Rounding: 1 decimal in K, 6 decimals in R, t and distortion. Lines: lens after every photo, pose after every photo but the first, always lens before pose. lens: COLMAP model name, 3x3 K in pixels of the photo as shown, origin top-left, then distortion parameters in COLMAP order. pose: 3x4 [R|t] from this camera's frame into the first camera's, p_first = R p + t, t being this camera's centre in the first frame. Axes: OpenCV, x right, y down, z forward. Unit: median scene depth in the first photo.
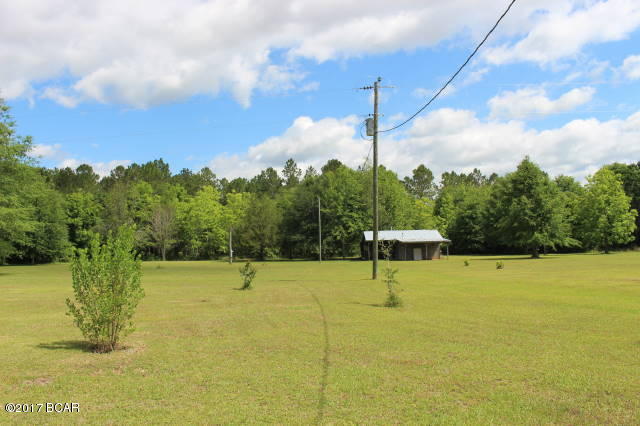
lens RADIAL K [[535.2, 0, 320.0], [0, 535.2, 213.0], [0, 0, 1]] dist [-0.149610, 0.149109]
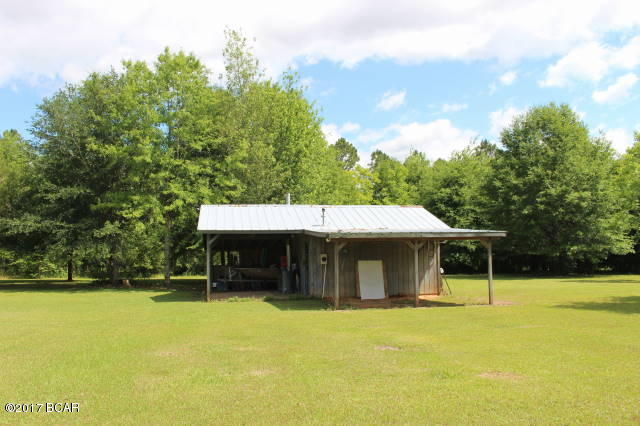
lens RADIAL K [[535.2, 0, 320.0], [0, 535.2, 213.0], [0, 0, 1]] dist [-0.149610, 0.149109]
pose [[0.984396, 0.027205, 0.173851, 0.100053], [-0.022596, 0.999340, -0.028438, 0.049011], [-0.174510, 0.024066, 0.984361, 0.700186]]
